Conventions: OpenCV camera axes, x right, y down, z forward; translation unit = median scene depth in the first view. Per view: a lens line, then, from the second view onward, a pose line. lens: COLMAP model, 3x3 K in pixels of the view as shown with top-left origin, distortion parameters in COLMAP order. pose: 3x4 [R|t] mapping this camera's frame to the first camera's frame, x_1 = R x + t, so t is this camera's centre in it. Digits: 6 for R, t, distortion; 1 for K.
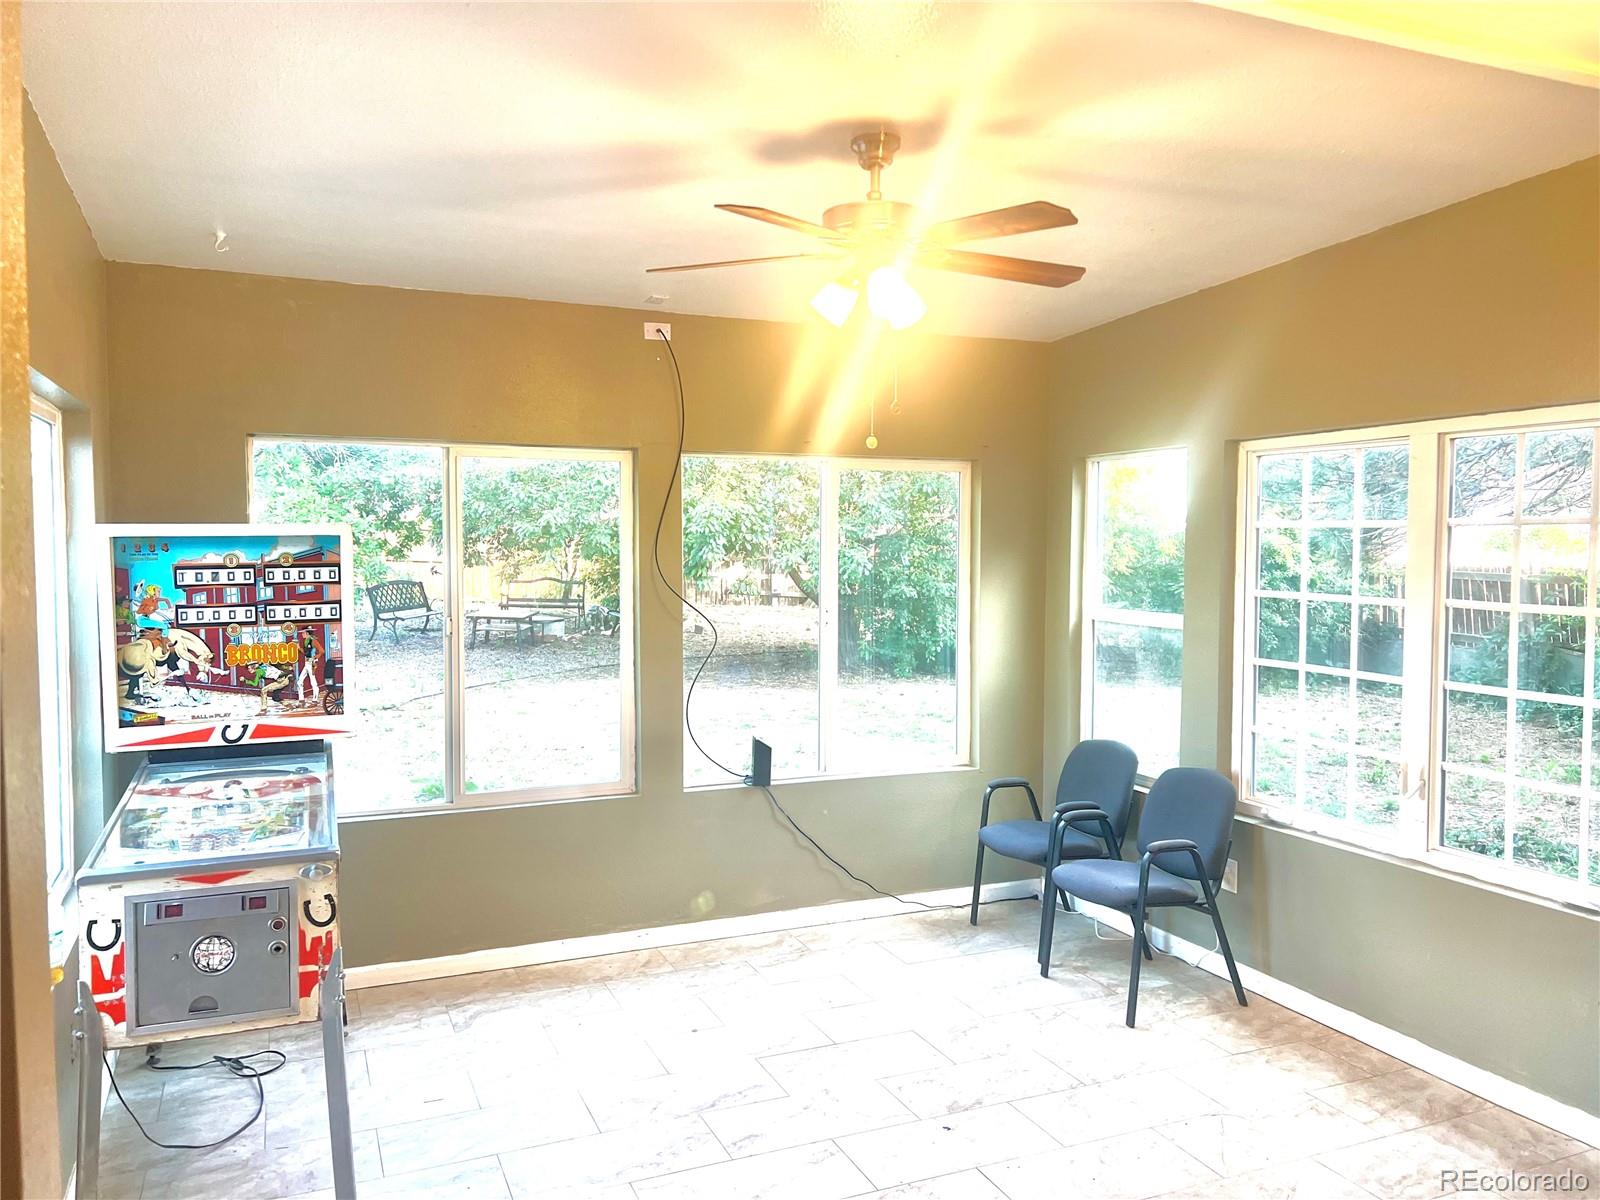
lens RADIAL K [[1205.8, 0, 804.0], [0, 1205.8, 587.2], [0, 0, 1]] dist [0.025010, -0.011108]
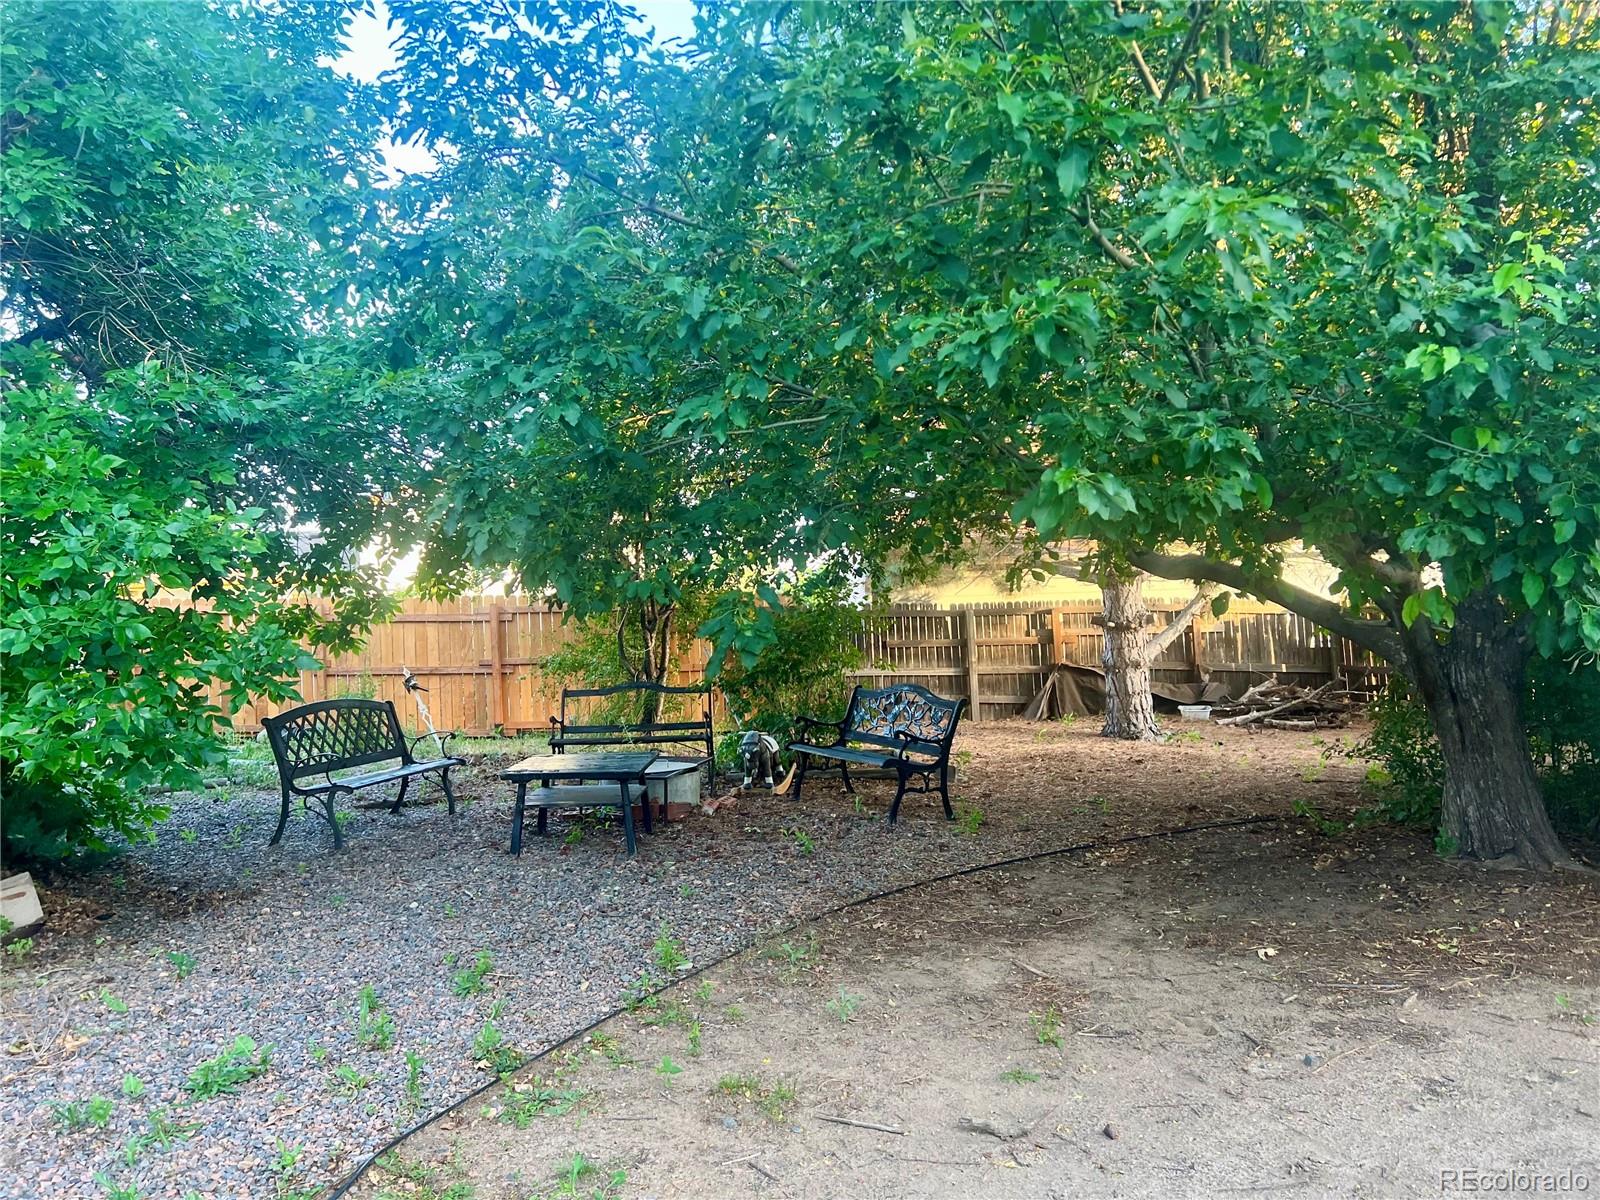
lens RADIAL K [[1205.8, 0, 804.0], [0, 1205.8, 587.2], [0, 0, 1]] dist [0.025010, -0.011108]
pose [[0.998440, -0.044623, 0.033576, -0.176673], [0.047694, 0.994138, -0.097032, 0.004786], [-0.029049, 0.098482, 0.994715, 0.544036]]
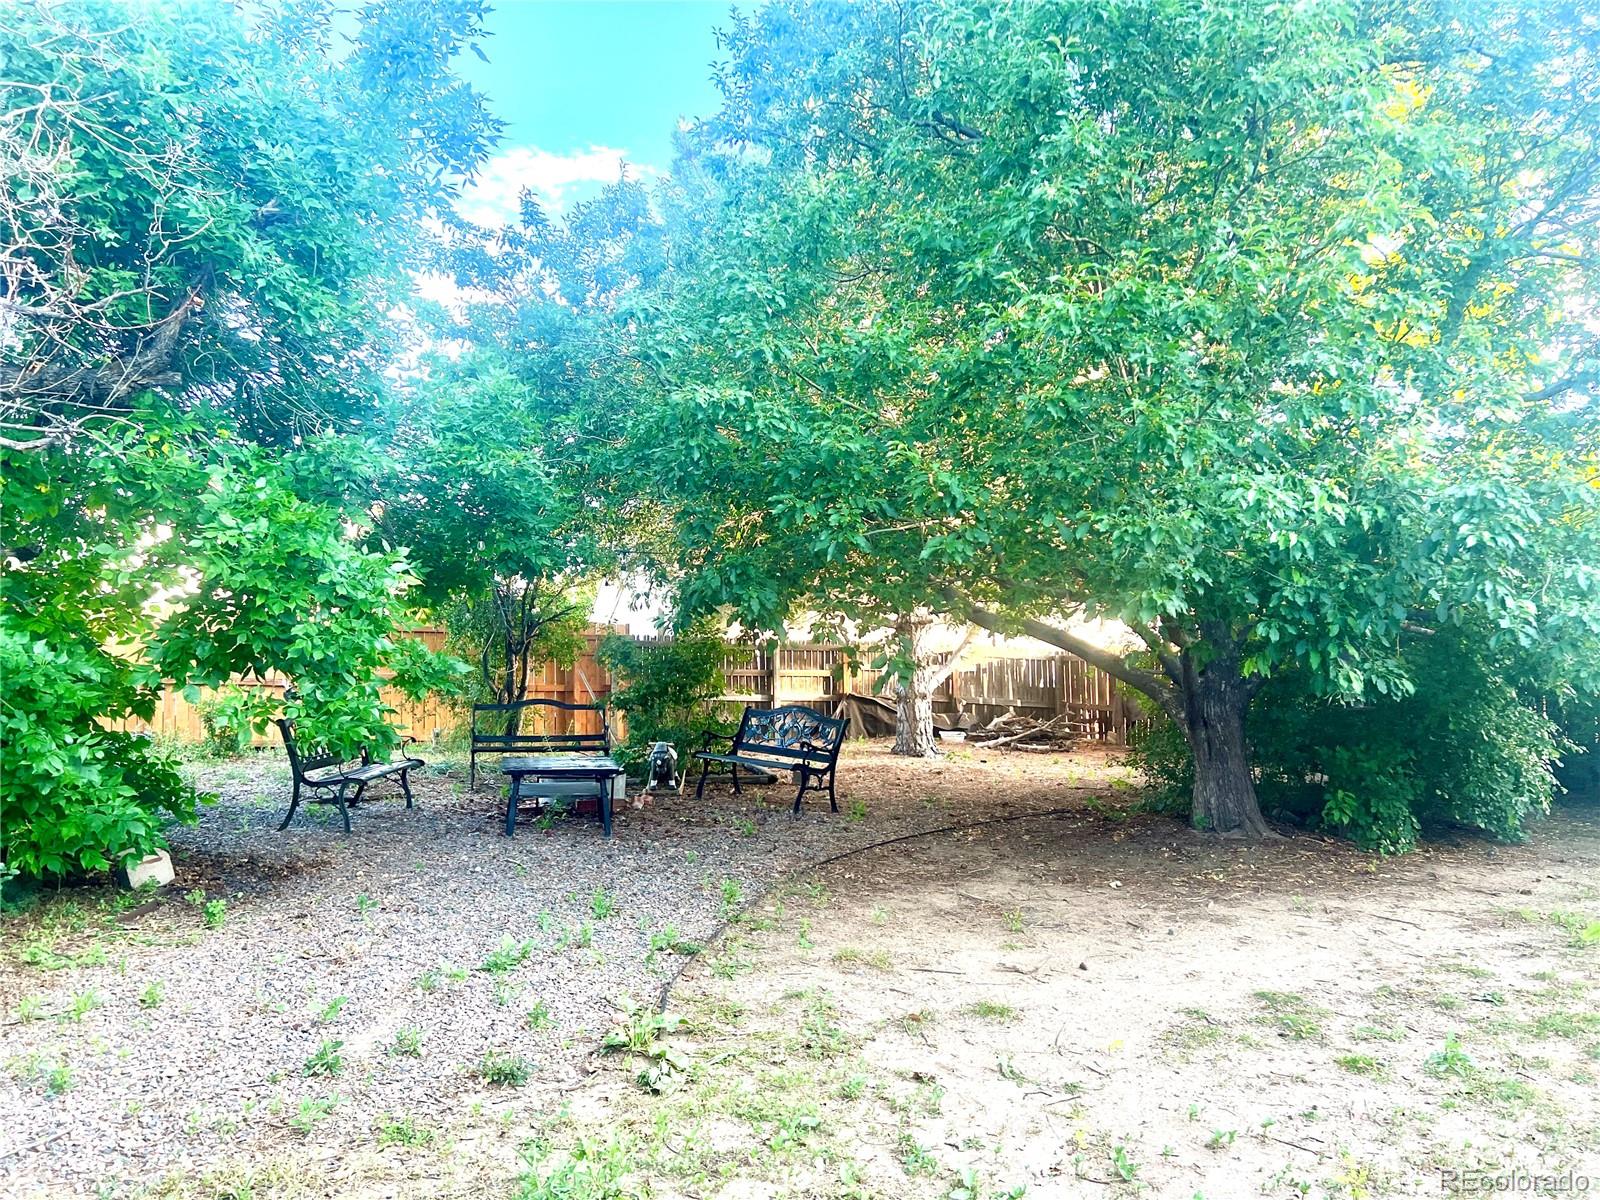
lens RADIAL K [[1204.1, 0, 818.6], [0, 1204.1, 617.5], [0, 0, 1]] dist [0.052216, -0.056466]
pose [[0.953926, 0.002709, 0.300029, -0.290704], [0.024043, 0.996054, -0.085436, 0.006276], [-0.299077, 0.088713, 0.950096, 0.445186]]
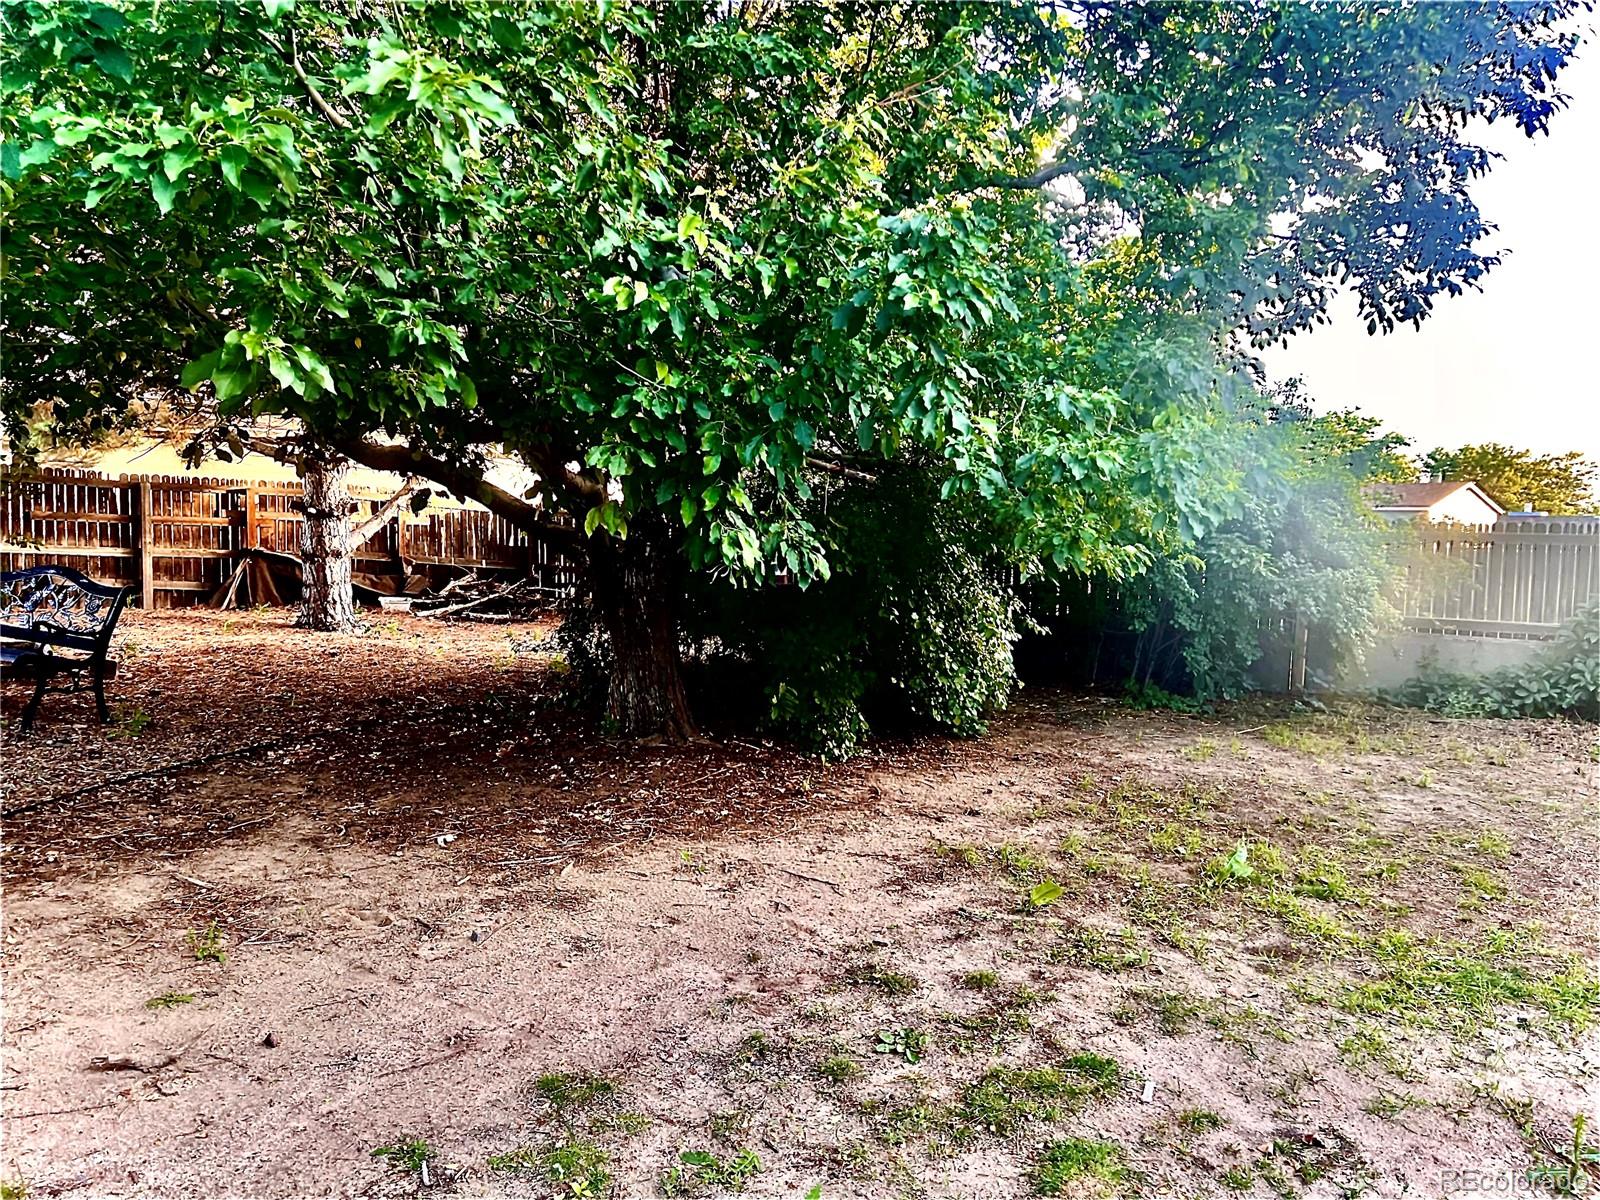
lens RADIAL K [[1194.6, 0, 822.9], [0, 1194.6, 615.1], [0, 0, 1]] dist [-0.006080, -0.005599]
pose [[0.776889, -0.032678, 0.628789, -0.172711], [0.012239, 0.999247, 0.036808, 0.003483], [-0.629519, -0.020900, 0.776704, 0.548582]]
